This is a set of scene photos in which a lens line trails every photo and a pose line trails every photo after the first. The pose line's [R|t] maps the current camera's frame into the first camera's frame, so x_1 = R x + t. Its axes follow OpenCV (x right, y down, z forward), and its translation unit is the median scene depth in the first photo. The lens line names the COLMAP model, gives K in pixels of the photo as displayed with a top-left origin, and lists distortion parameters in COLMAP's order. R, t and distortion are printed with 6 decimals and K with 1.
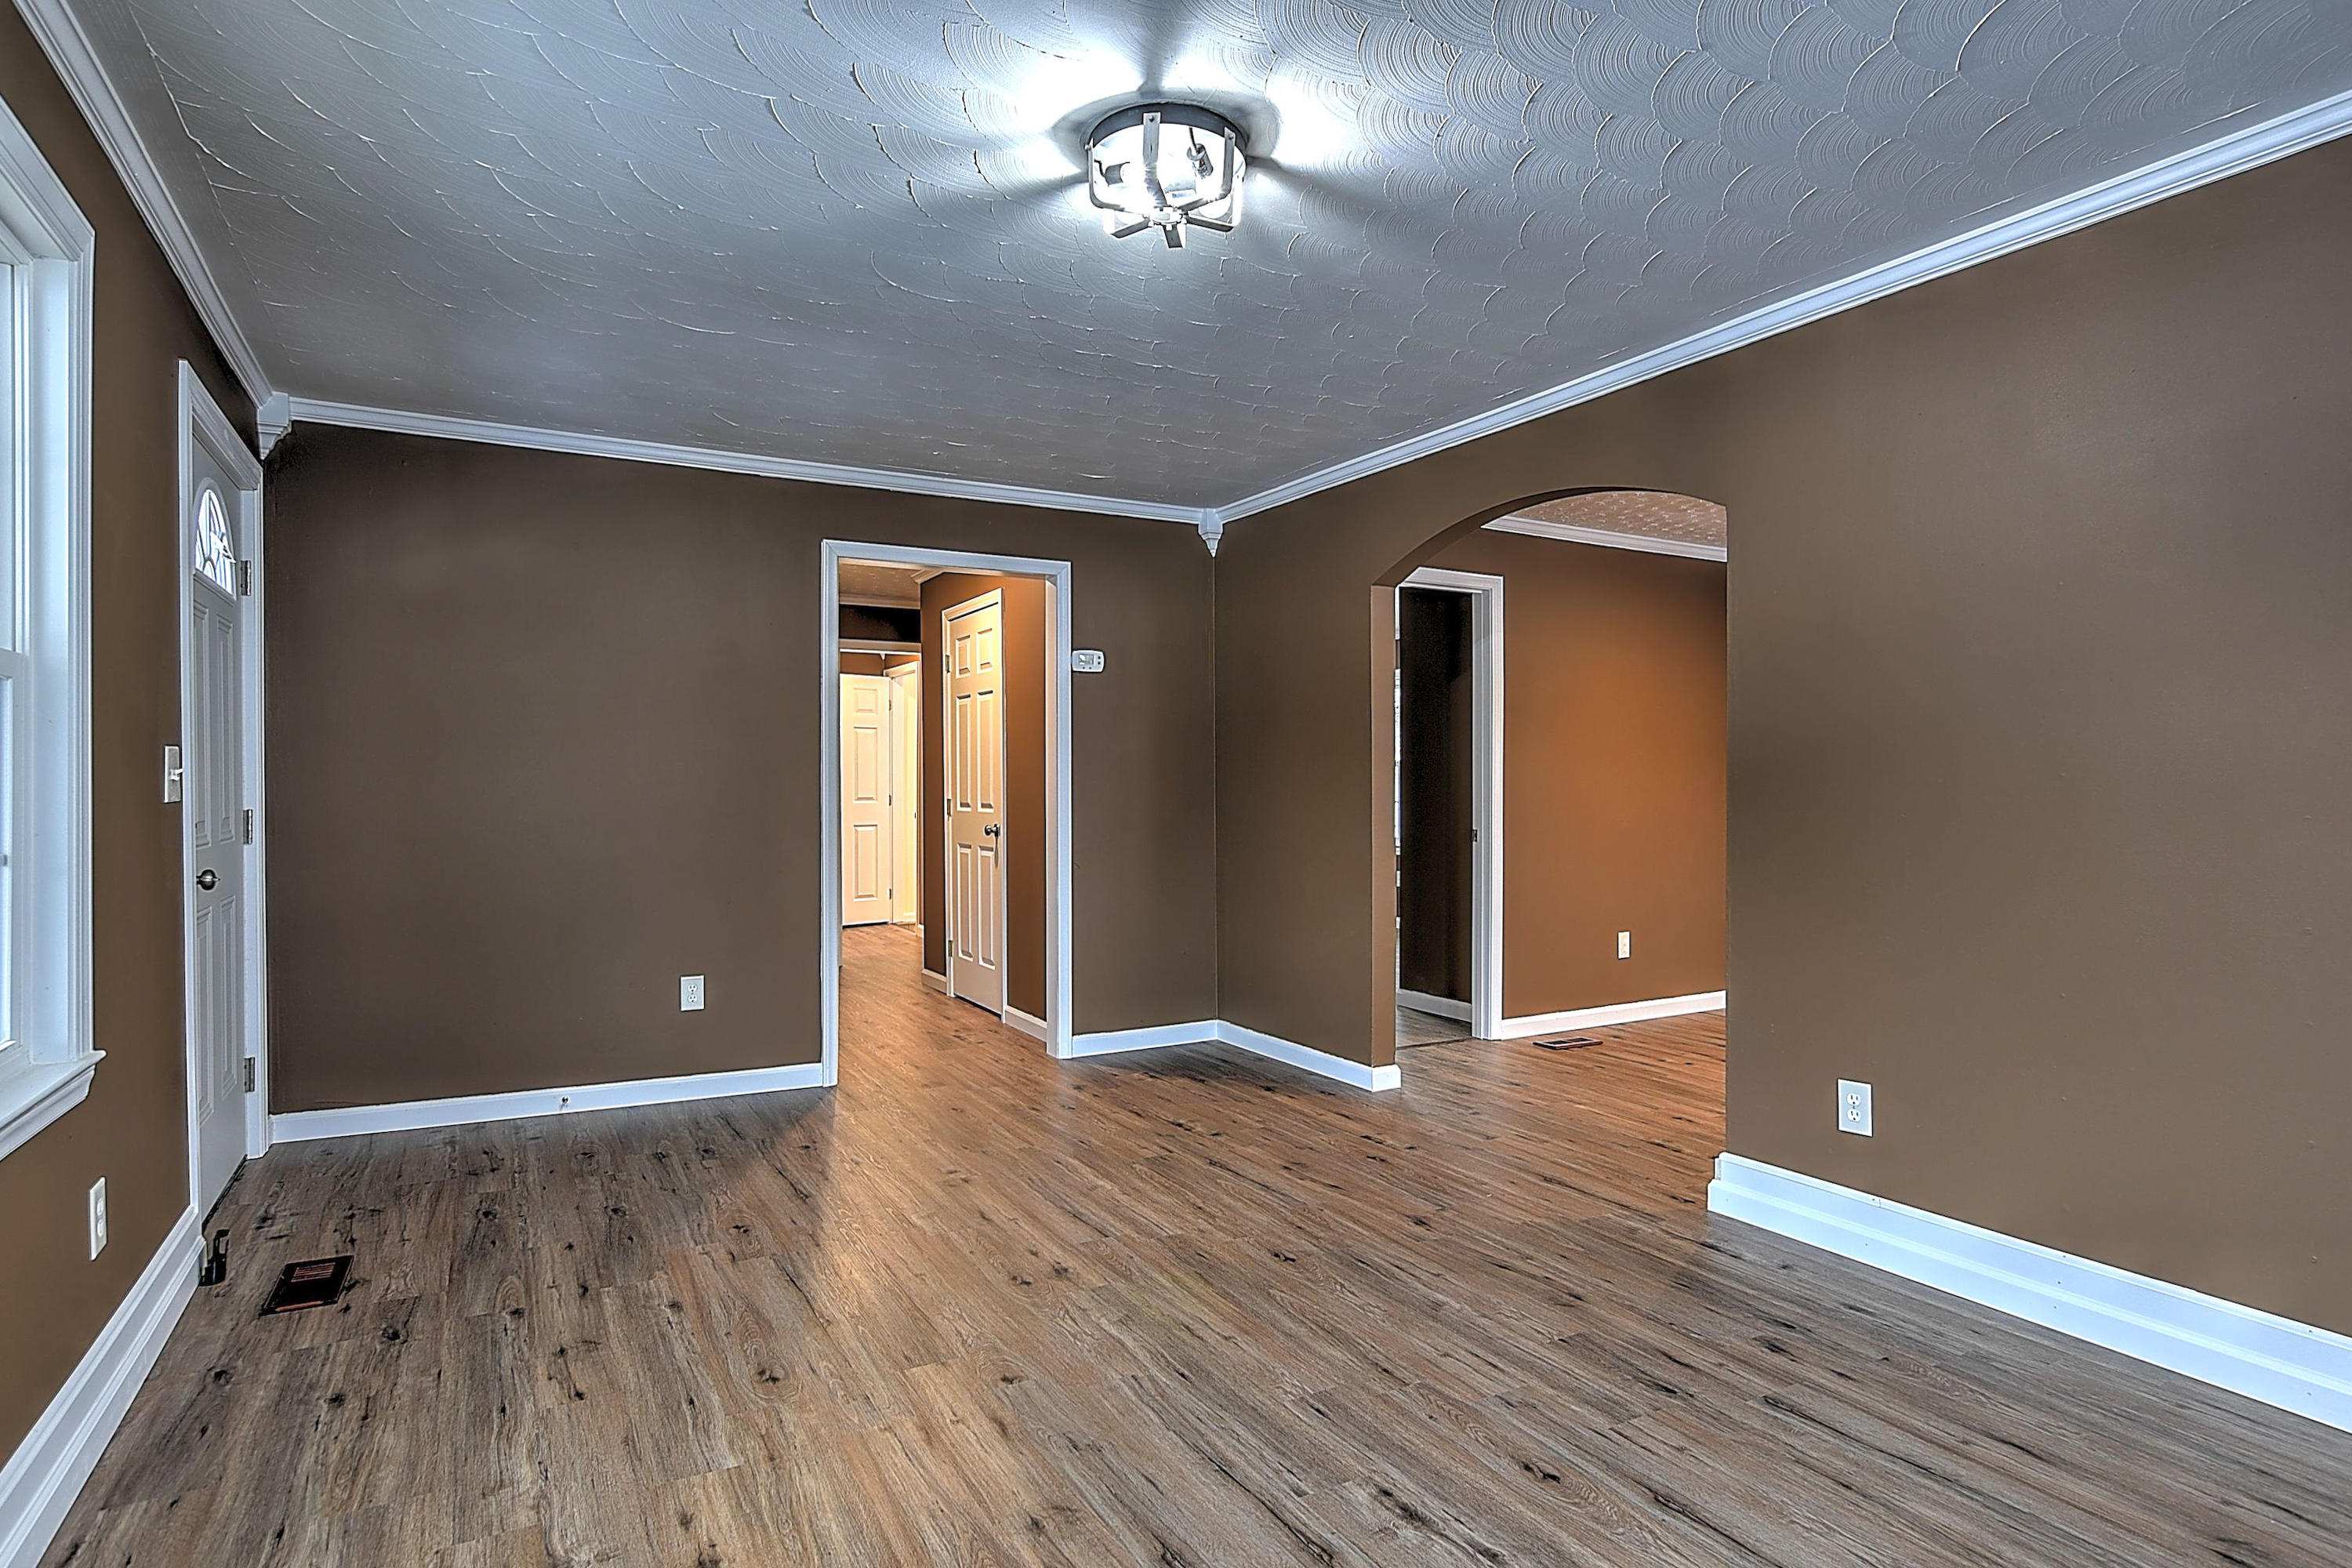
lens RADIAL K [[1216.4, 0, 1159.5], [0, 1216.4, 786.3], [0, 0, 1]] dist [-0.017231, 0.009063]
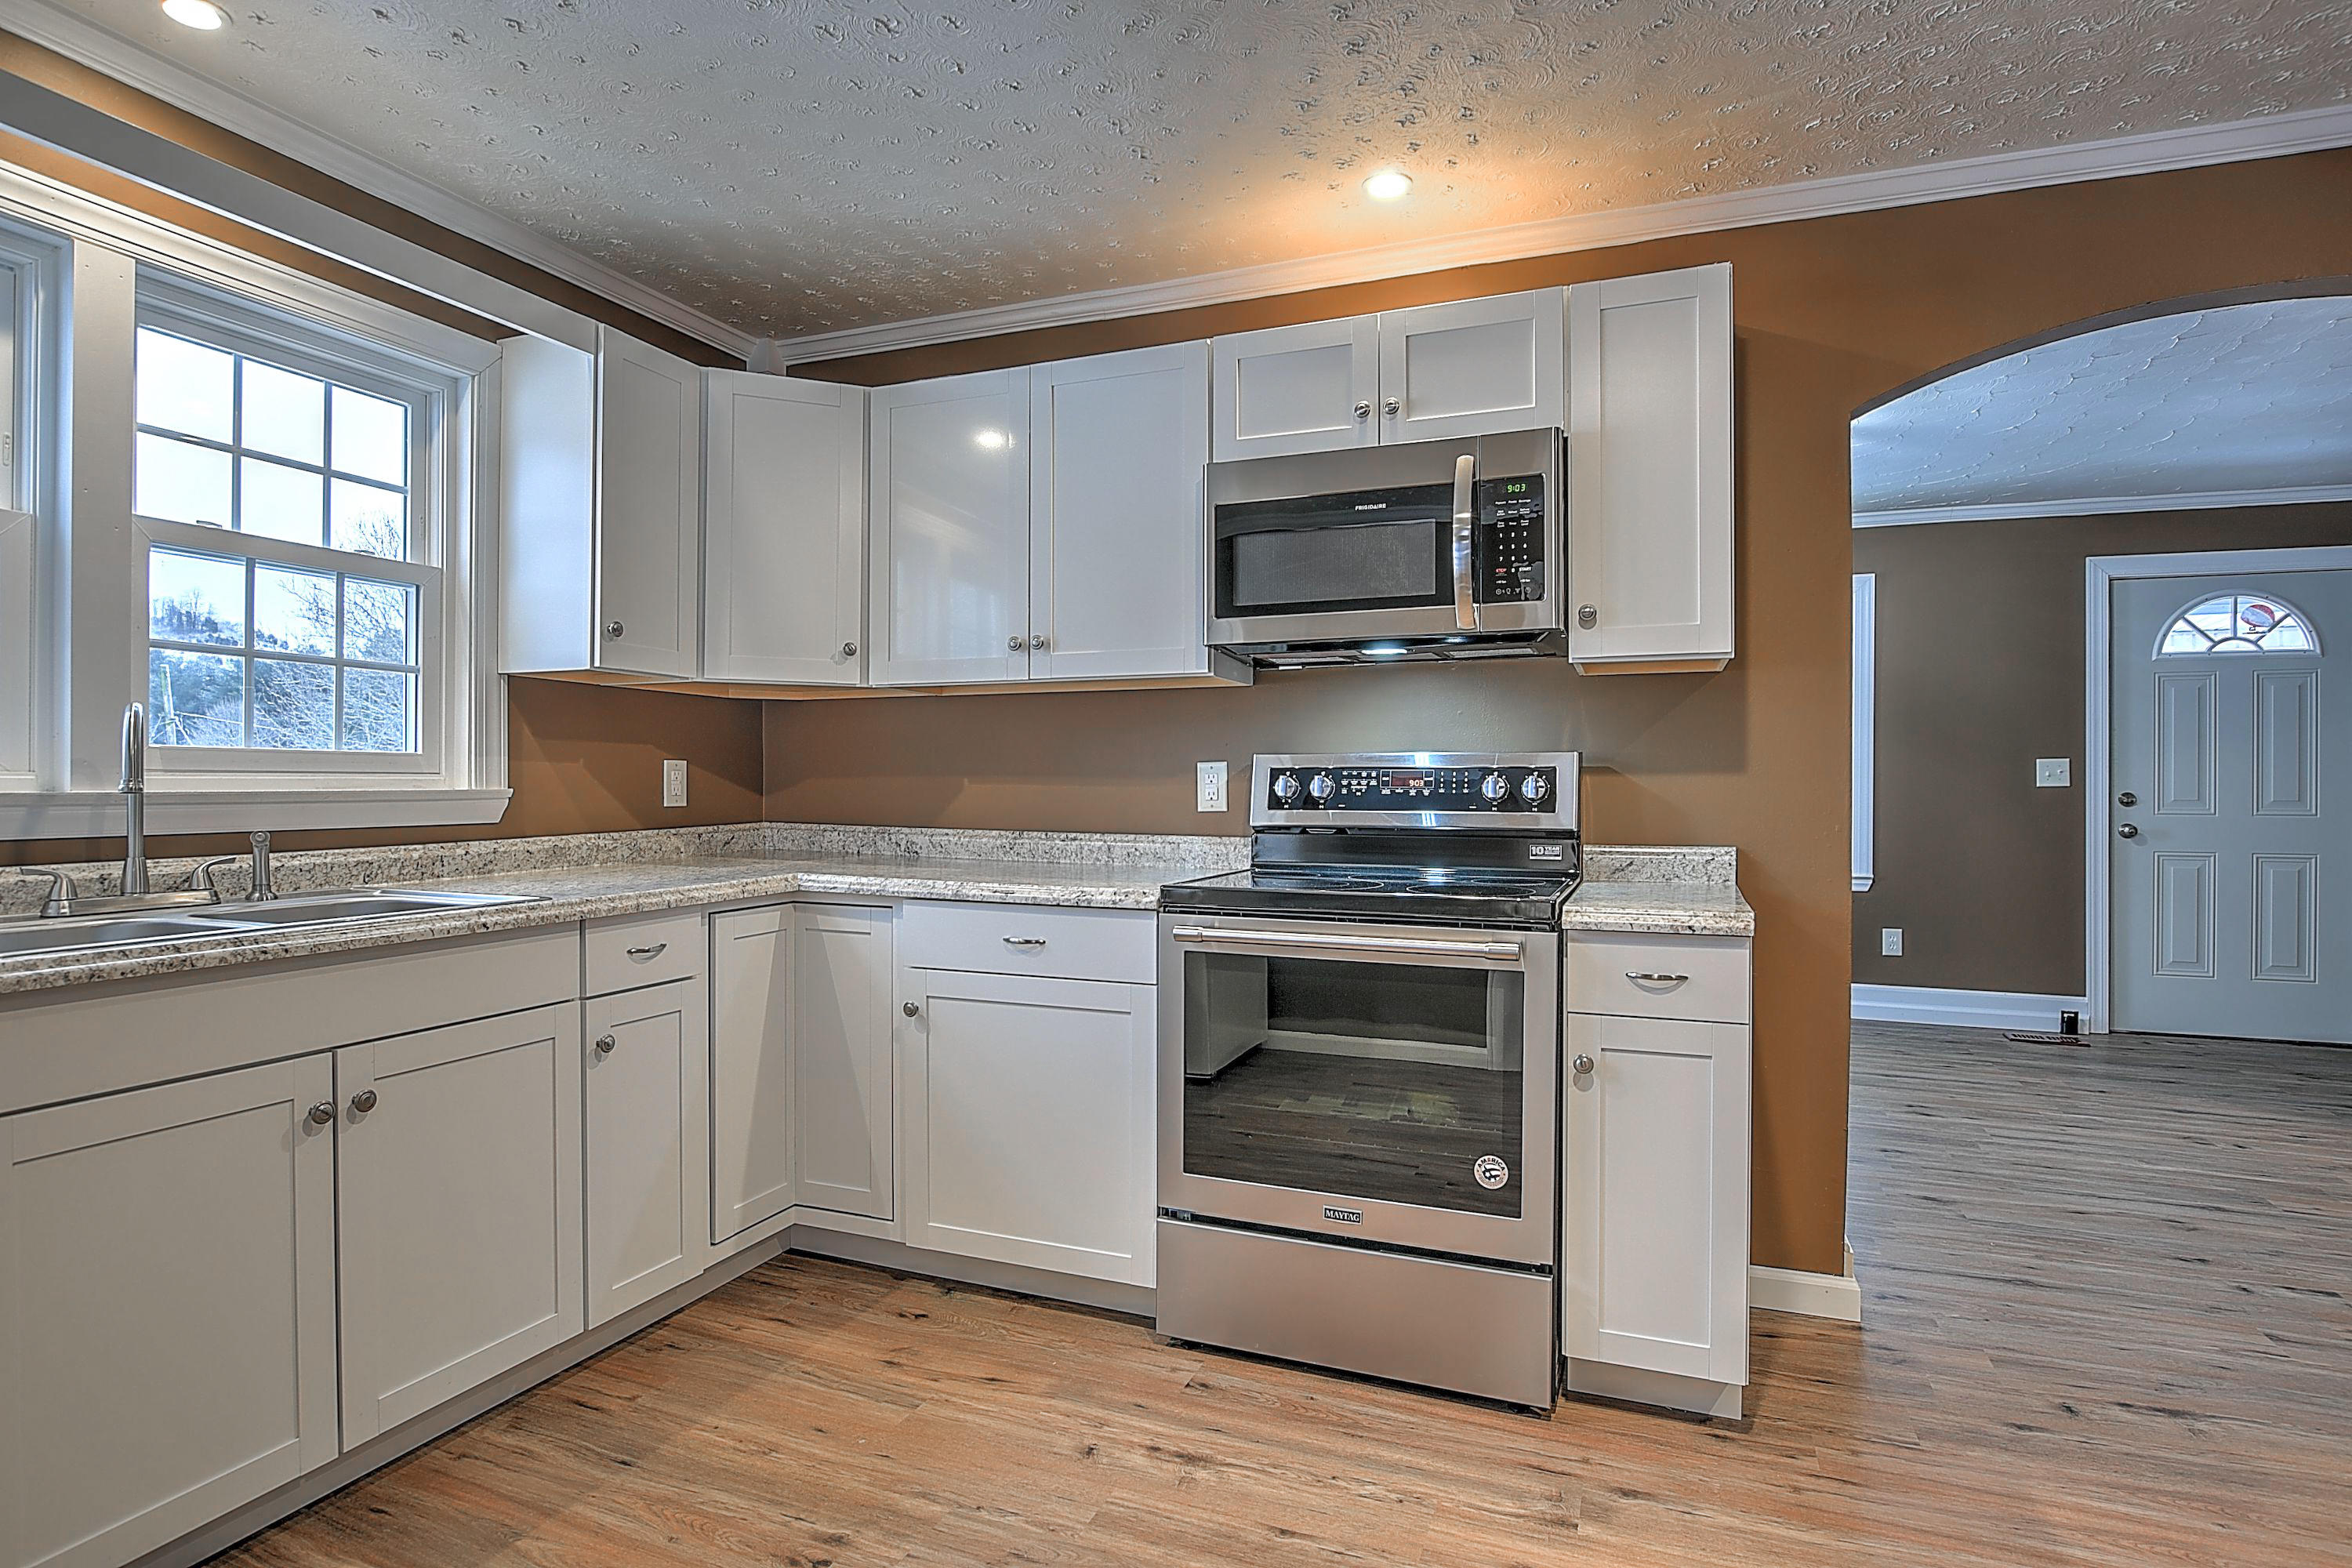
lens RADIAL K [[1229.3, 0, 1186.7], [0, 1229.3, 790.7], [0, 0, 1]] dist [-0.023162, 0.000372]
pose [[-0.764331, -0.001916, -0.644821, 1.488708], [-0.006395, 0.999969, 0.004609, 0.016913], [0.644792, 0.007646, -0.764320, 1.512104]]
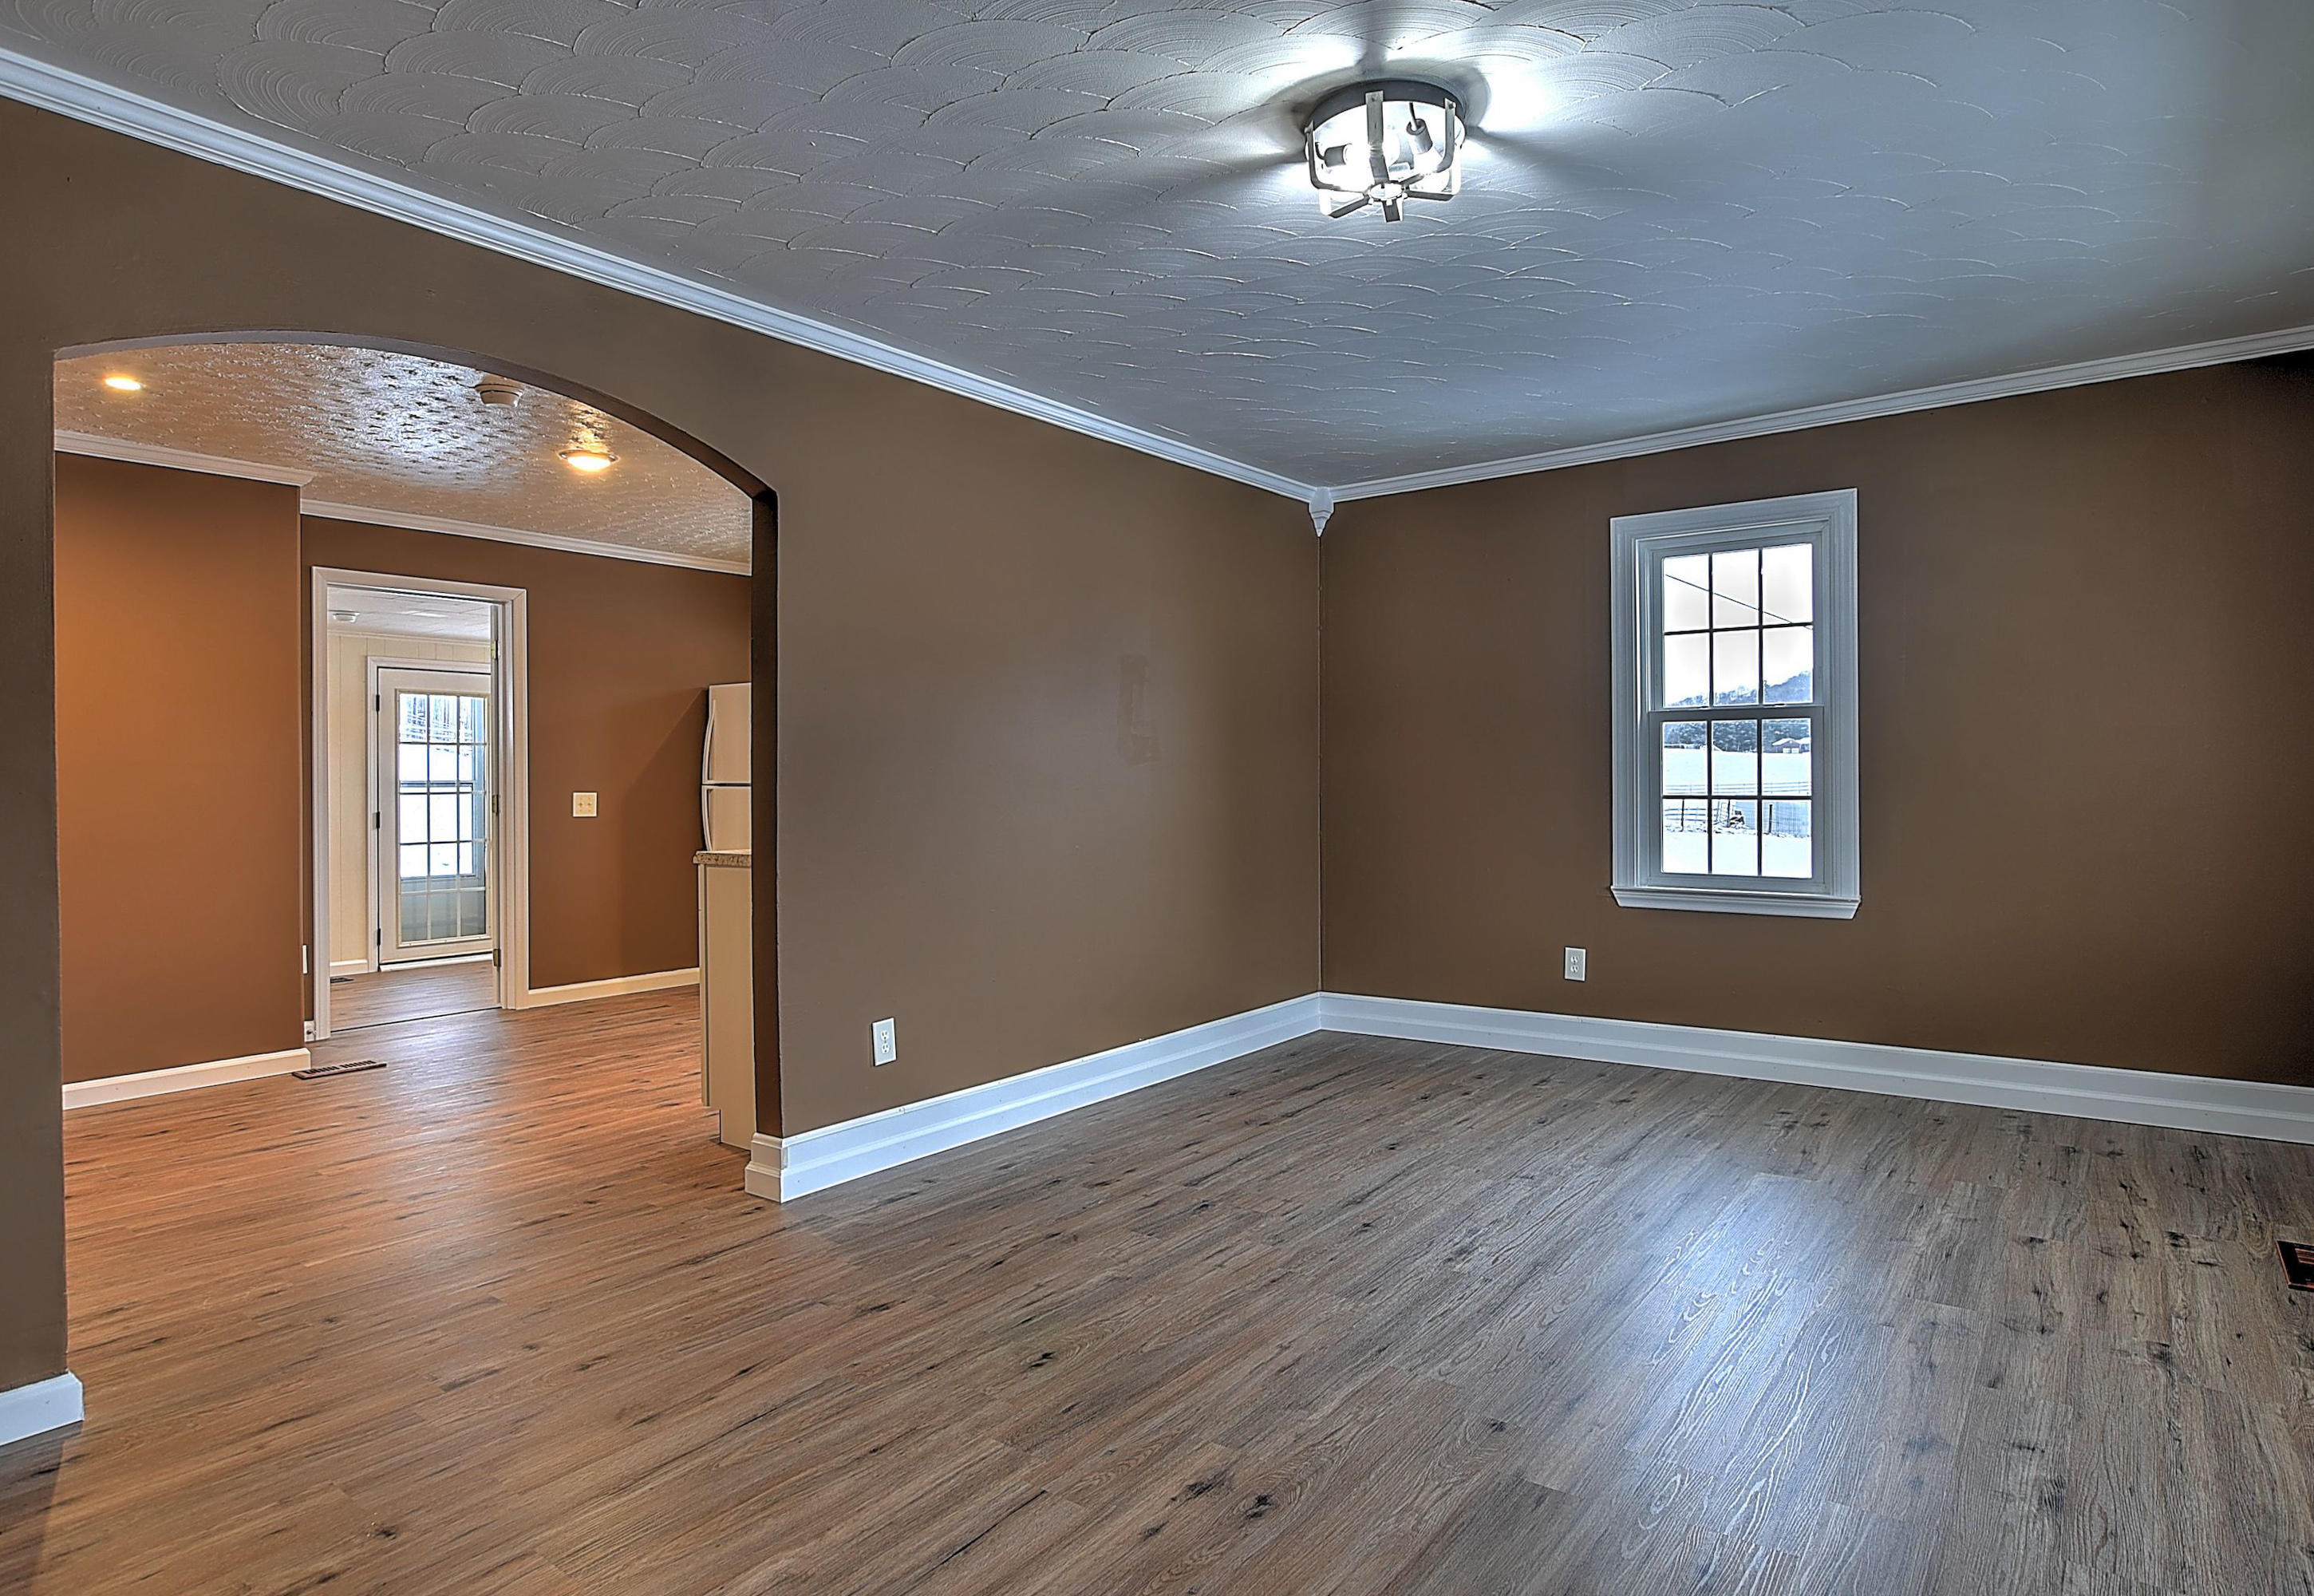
lens RADIAL K [[1283.3, 0, 1167.6], [0, 1283.3, 806.6], [0, 0, 1]] dist [-0.028972, 0.000670]
pose [[-0.405424, -0.018124, 0.913949, -0.702061], [0.011080, 0.999633, 0.024739, 0.005155], [-0.914061, 0.020156, -0.405075, 1.278467]]
